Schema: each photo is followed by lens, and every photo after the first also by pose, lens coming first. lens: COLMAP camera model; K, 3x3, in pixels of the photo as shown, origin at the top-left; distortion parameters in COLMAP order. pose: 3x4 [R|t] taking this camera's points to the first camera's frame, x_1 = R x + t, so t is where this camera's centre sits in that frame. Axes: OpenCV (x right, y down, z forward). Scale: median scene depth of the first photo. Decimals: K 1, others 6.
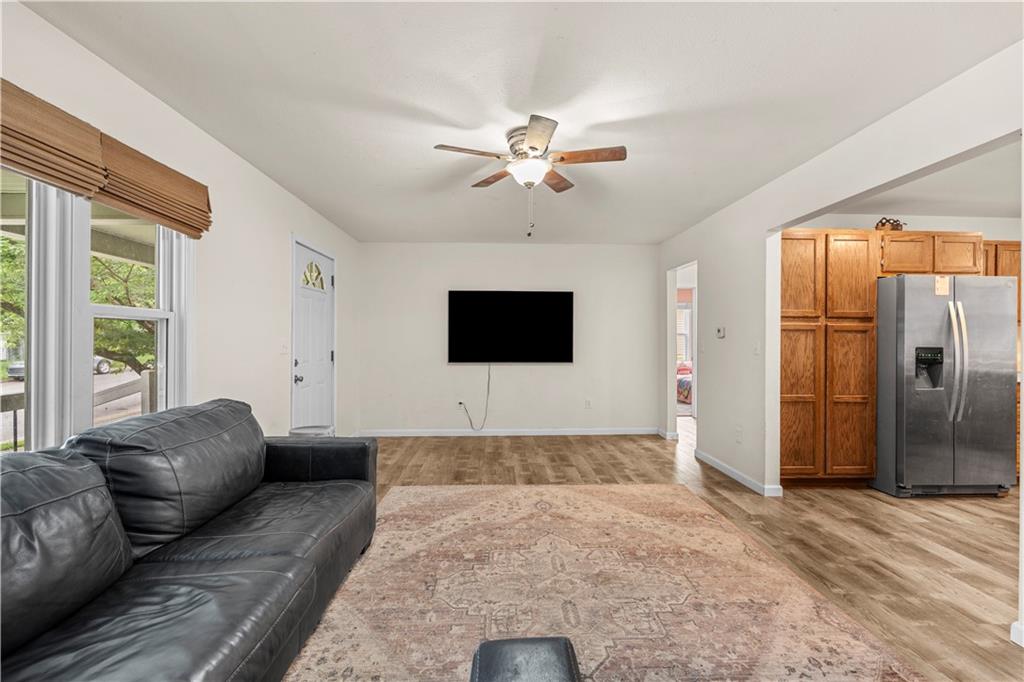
lens RADIAL K [[448.4, 0, 512.0], [0, 448.4, 341.0], [0, 0, 1]] dist [-0.002585, -0.000297]
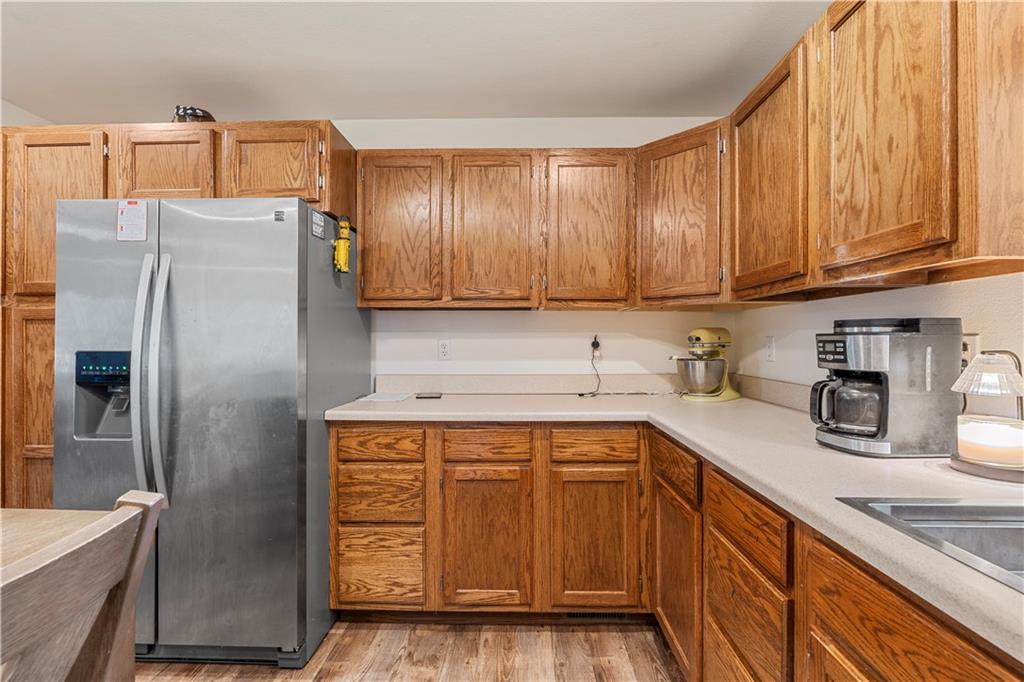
lens RADIAL K [[447.7, 0, 512.0], [0, 447.7, 341.0], [0, 0, 1]] dist [-0.003500, 0.000259]
pose [[0.997578, -0.004312, -0.069429, 1.395541], [0.004430, 0.999989, 0.001555, 0.003835], [0.069422, -0.001858, 0.997586, 0.556012]]
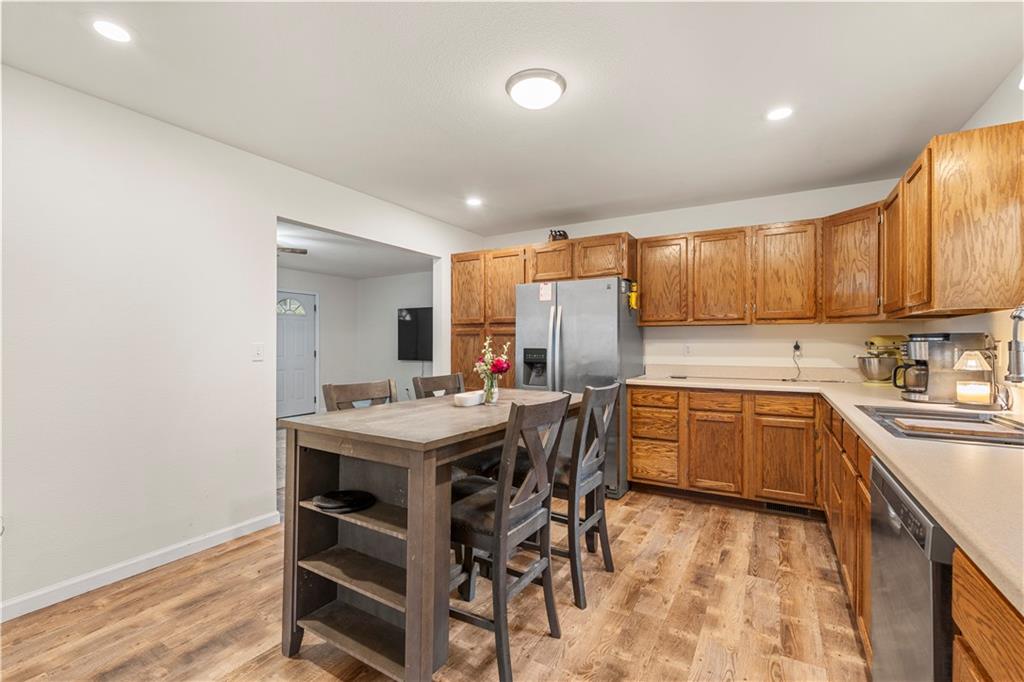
lens RADIAL K [[447.7, 0, 512.0], [0, 447.7, 341.0], [0, 0, 1]] dist [-0.003500, 0.000259]
pose [[0.838257, -0.006208, -0.545239, 1.488513], [0.001843, 0.999962, -0.008551, 0.004387], [0.545272, 0.006163, 0.838237, 0.038845]]
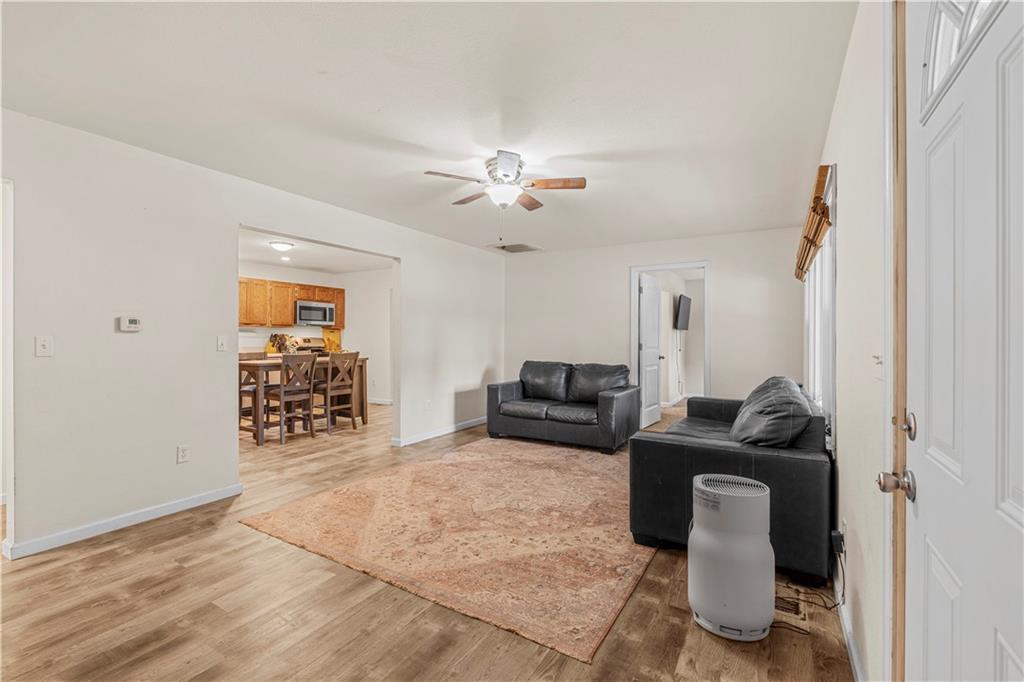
lens RADIAL K [[447.7, 0, 512.0], [0, 447.7, 341.0], [0, 0, 1]] dist [-0.003500, 0.000259]
pose [[-0.839302, -0.010963, 0.543556, -0.479599], [-0.003797, 0.999890, 0.014305, -0.006241], [-0.543653, 0.009943, -0.839251, 1.525718]]
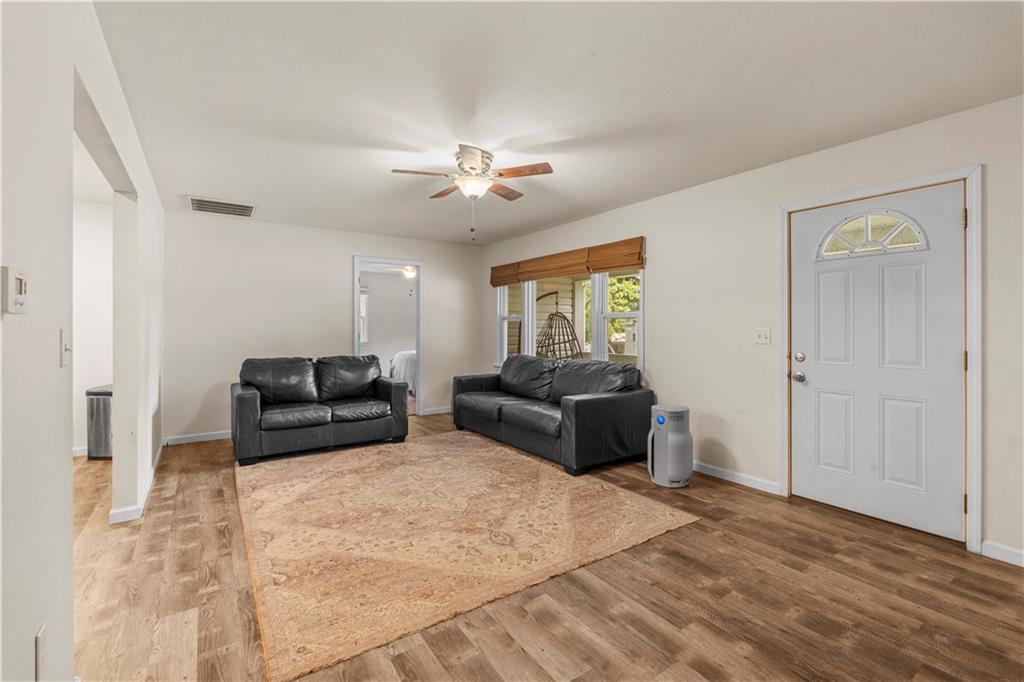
lens RADIAL K [[452.9, 0, 512.5], [0, 452.9, 325.4], [0, 0, 1]] dist [-0.002744, -0.000257]
pose [[-0.845009, -0.005899, -0.534719, 0.456414], [-0.005287, 0.999982, -0.002677, -0.004427], [0.534725, 0.000565, -0.845026, 1.598385]]
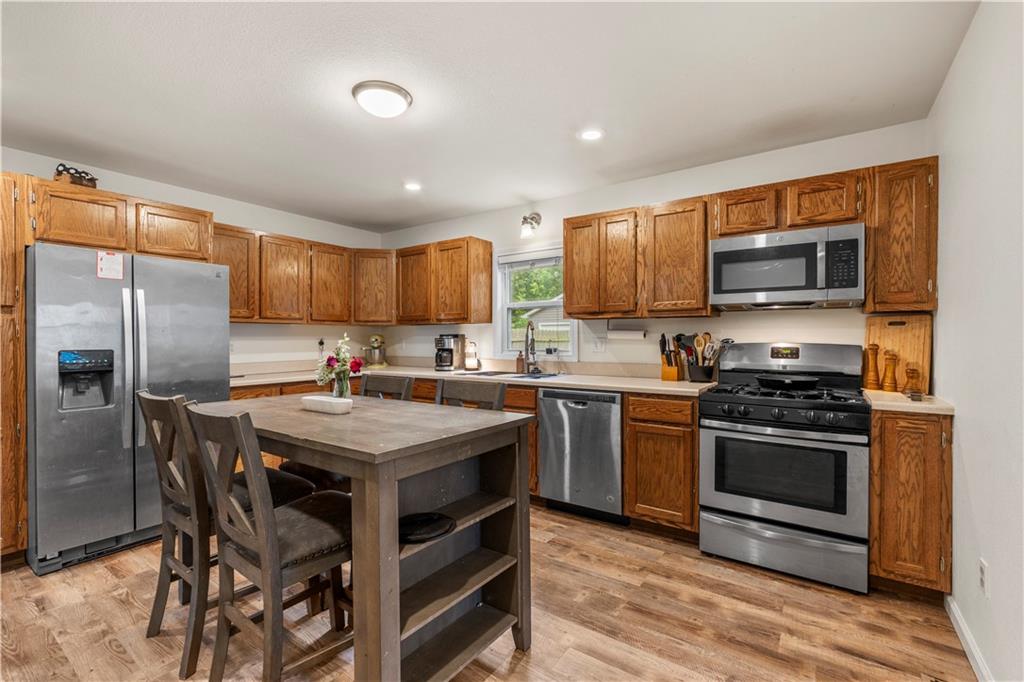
lens RADIAL K [[447.7, 0, 512.0], [0, 447.7, 341.0], [0, 0, 1]] dist [-0.003500, 0.000259]
pose [[0.609413, -0.012036, 0.792762, 0.781055], [0.008505, 0.999926, 0.008643, -0.001736], [-0.792808, 0.001476, 0.609470, 0.029628]]
